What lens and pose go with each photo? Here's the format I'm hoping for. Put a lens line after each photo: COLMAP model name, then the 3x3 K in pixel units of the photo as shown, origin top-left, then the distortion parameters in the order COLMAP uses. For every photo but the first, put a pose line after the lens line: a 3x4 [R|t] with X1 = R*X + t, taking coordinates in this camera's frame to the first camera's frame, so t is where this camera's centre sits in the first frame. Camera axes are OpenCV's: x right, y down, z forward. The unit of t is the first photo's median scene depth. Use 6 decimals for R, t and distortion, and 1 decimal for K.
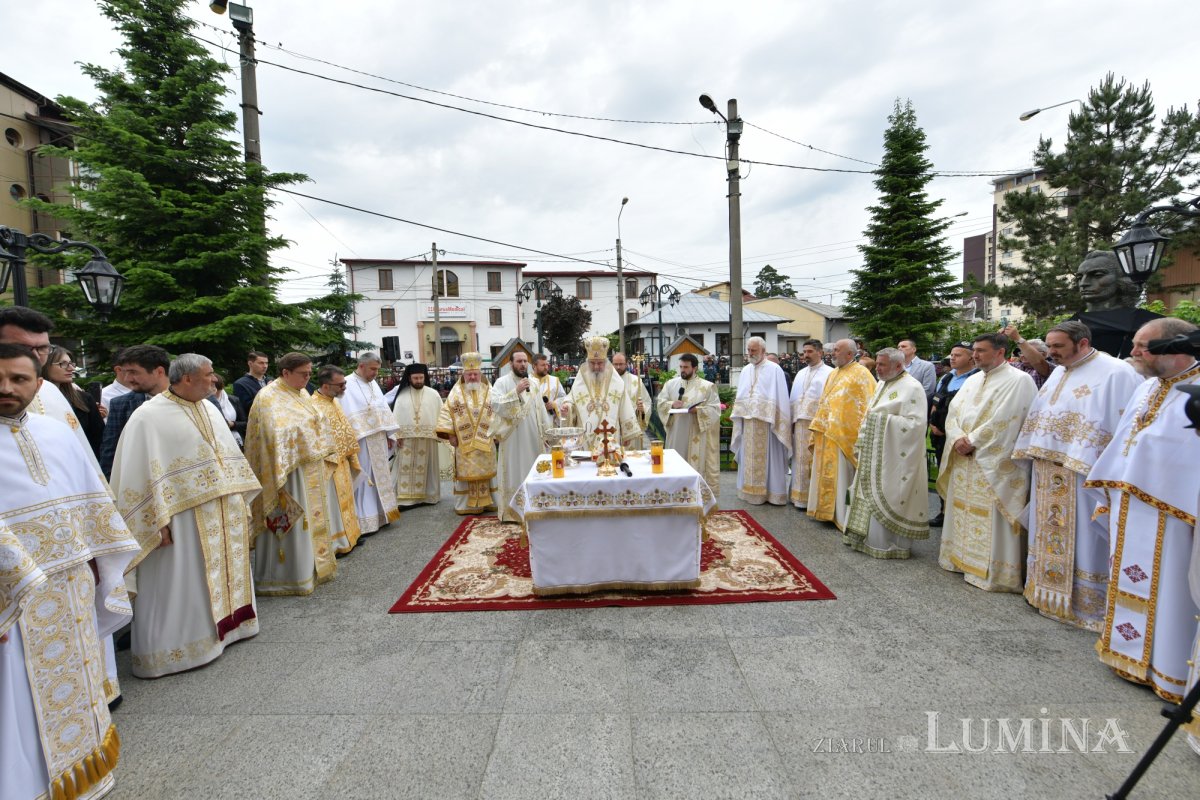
lens RADIAL K [[519.2, 0, 600.0], [0, 519.2, 400.0], [0, 0, 1]] dist [-0.001355, -0.000552]
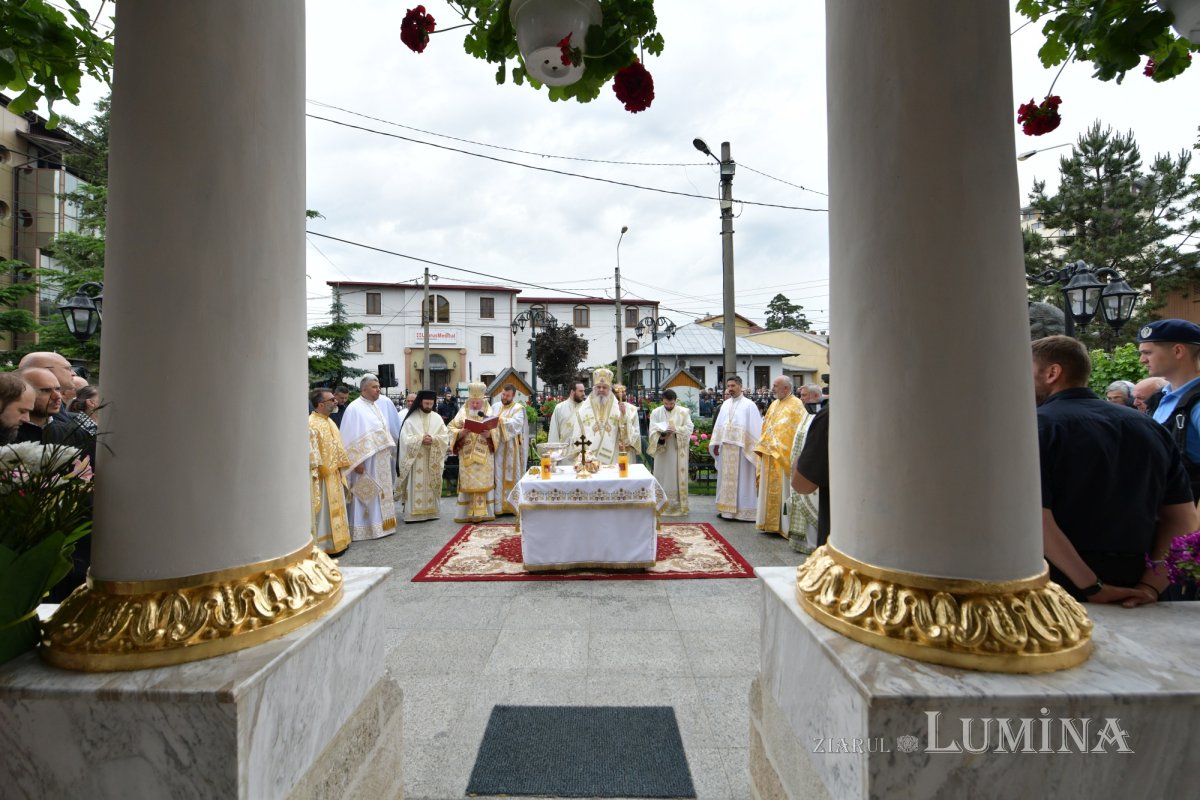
lens RADIAL K [[573.3, 0, 595.7], [0, 573.3, 392.8], [0, 0, 1]] dist [-0.001538, -0.000027]
pose [[0.999823, 0.017940, -0.005584, 0.009743], [-0.018311, 0.996970, -0.075596, 0.008479], [0.004211, 0.075685, 0.997123, -0.088374]]
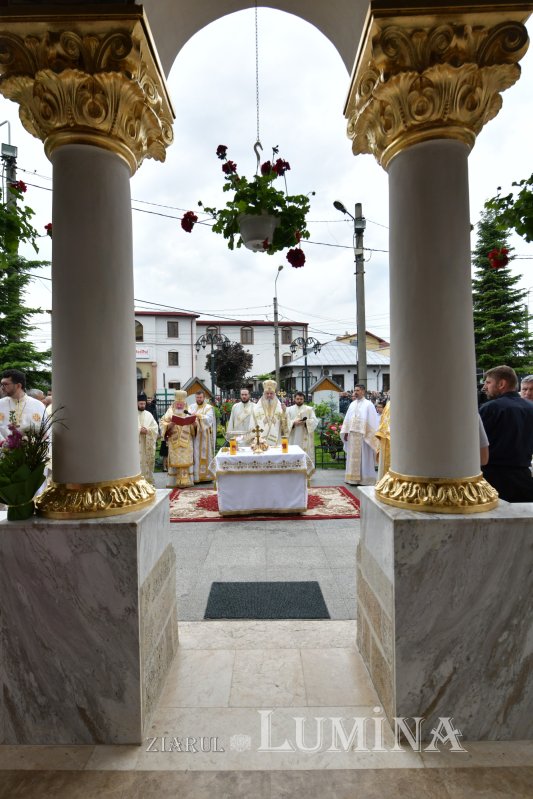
lens RADIAL K [[458.3, 0, 261.3], [0, 458.3, 410.5], [0, 0, 1]] dist [-0.002905, -0.001803]
pose [[0.999961, 0.008541, 0.002177, 0.003821], [-0.008439, 0.999038, -0.043040, 0.011777], [-0.002542, 0.043020, 0.999071, -0.144261]]
